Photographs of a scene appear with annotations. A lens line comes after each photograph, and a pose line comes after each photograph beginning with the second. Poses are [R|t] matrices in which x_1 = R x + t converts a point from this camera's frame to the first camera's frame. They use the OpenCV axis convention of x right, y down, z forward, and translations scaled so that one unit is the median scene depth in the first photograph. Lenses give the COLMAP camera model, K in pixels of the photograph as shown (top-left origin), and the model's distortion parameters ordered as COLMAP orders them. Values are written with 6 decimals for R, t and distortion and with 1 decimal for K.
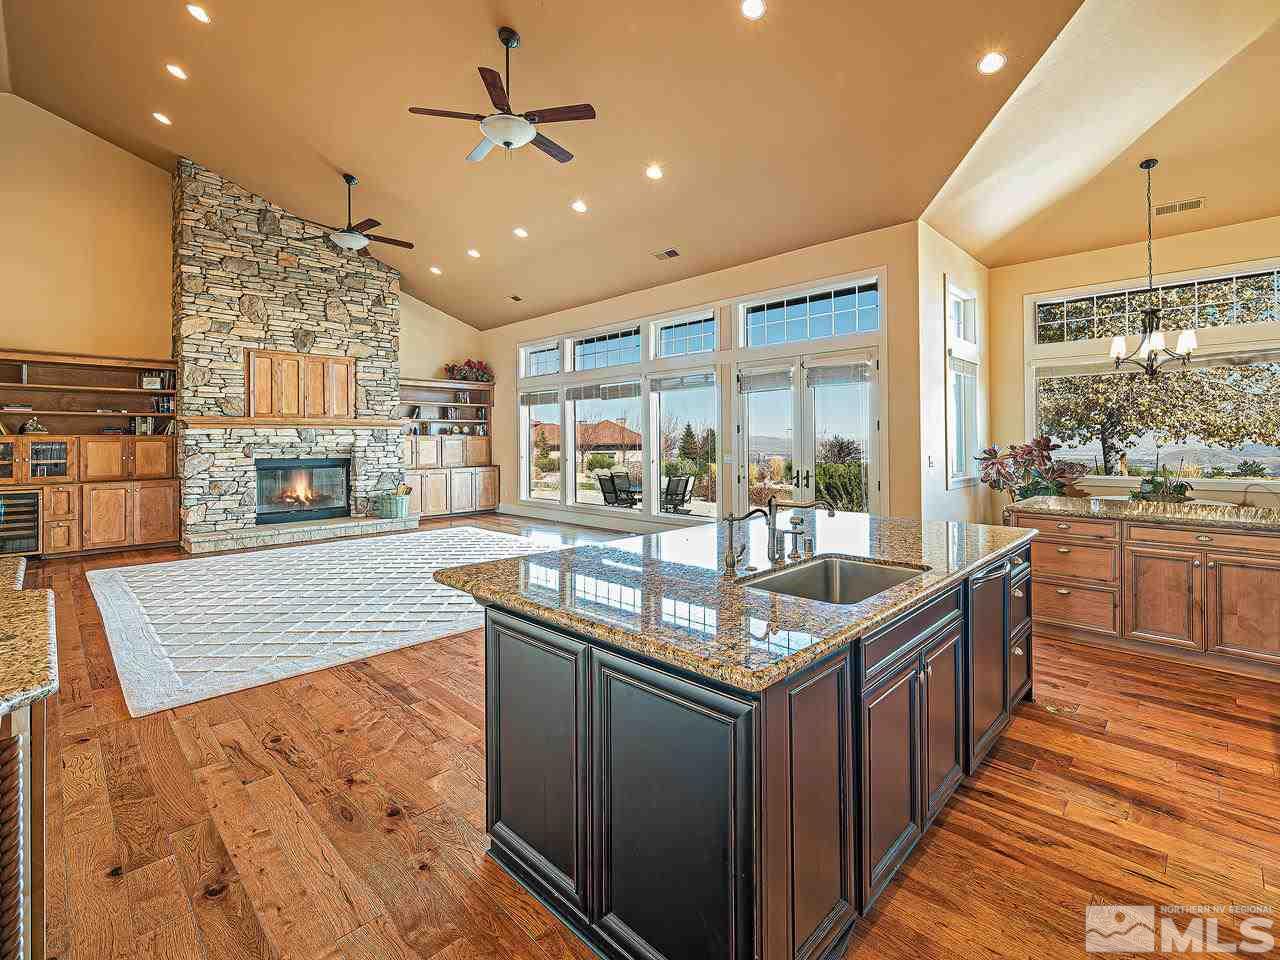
lens RADIAL K [[586.2, 0, 643.5], [0, 586.2, 441.1], [0, 0, 1]] dist [-0.001206, -0.000115]
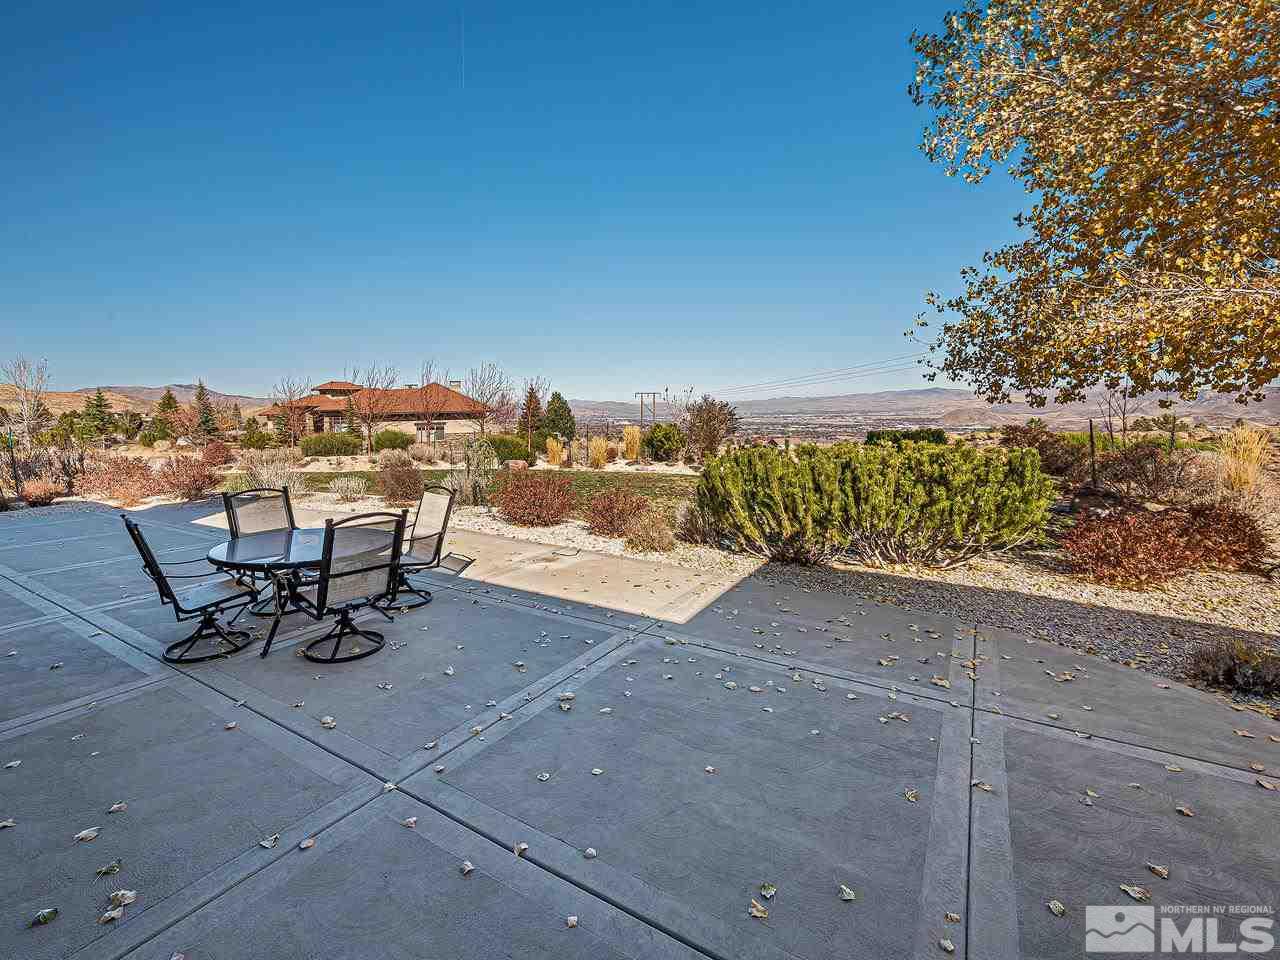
lens RADIAL K [[586.2, 0, 651.8], [0, 586.2, 483.8], [0, 0, 1]] dist [-0.001206, -0.000115]
pose [[0.966924, -0.049440, 0.250227, 0.237635], [0.016594, 0.991150, 0.131707, 0.007528], [-0.254524, -0.123198, 0.959187, 1.013807]]
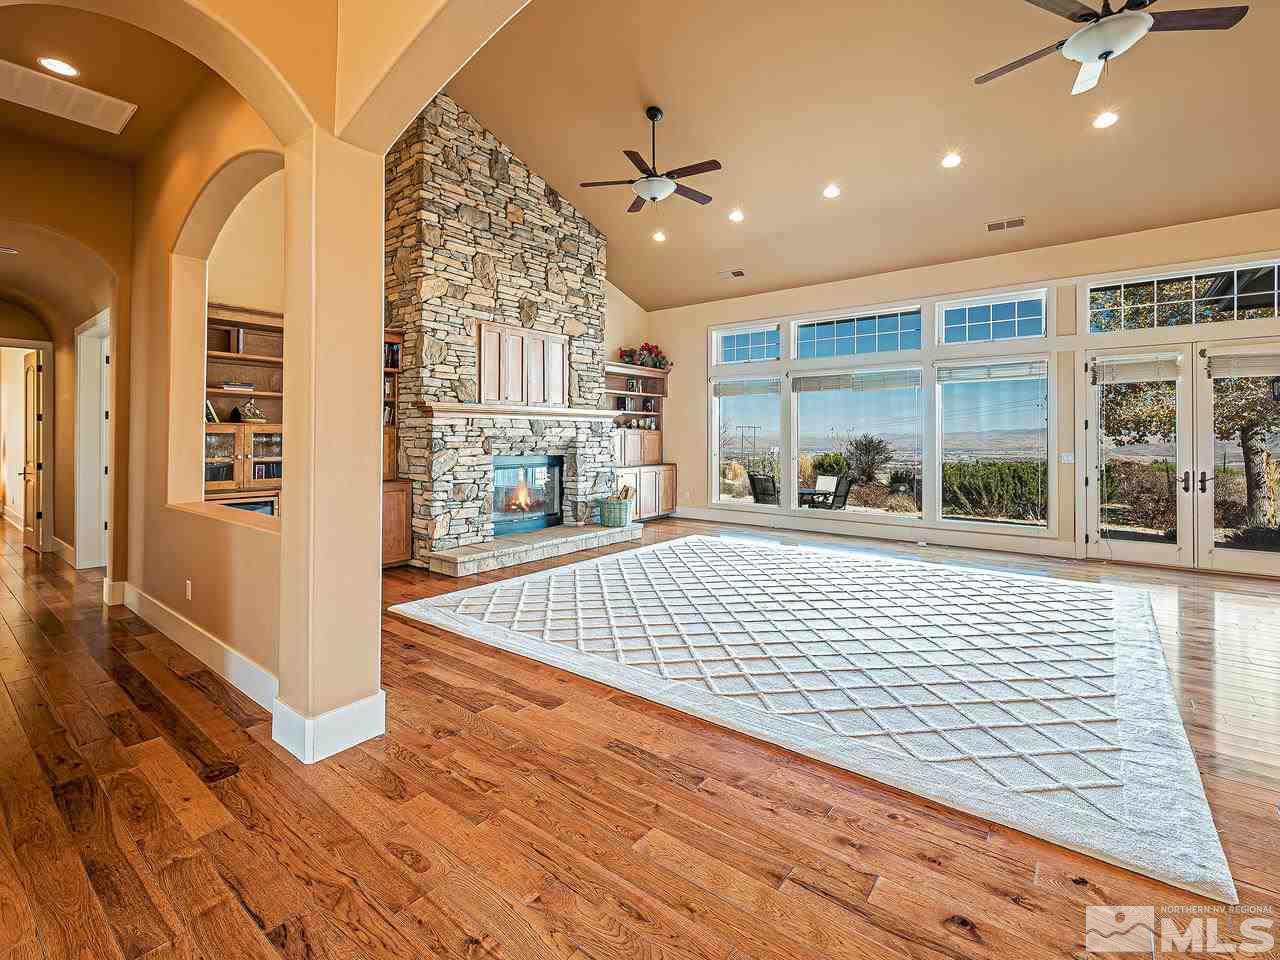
lens RADIAL K [[586.2, 0, 646.8], [0, 586.2, 440.8], [0, 0, 1]] dist [-0.001206, -0.000115]
pose [[0.994779, 0.006686, 0.101835, -0.508345], [-0.007216, 0.999962, 0.004833, 0.003649], [-0.101799, -0.005543, 0.994790, 0.163535]]
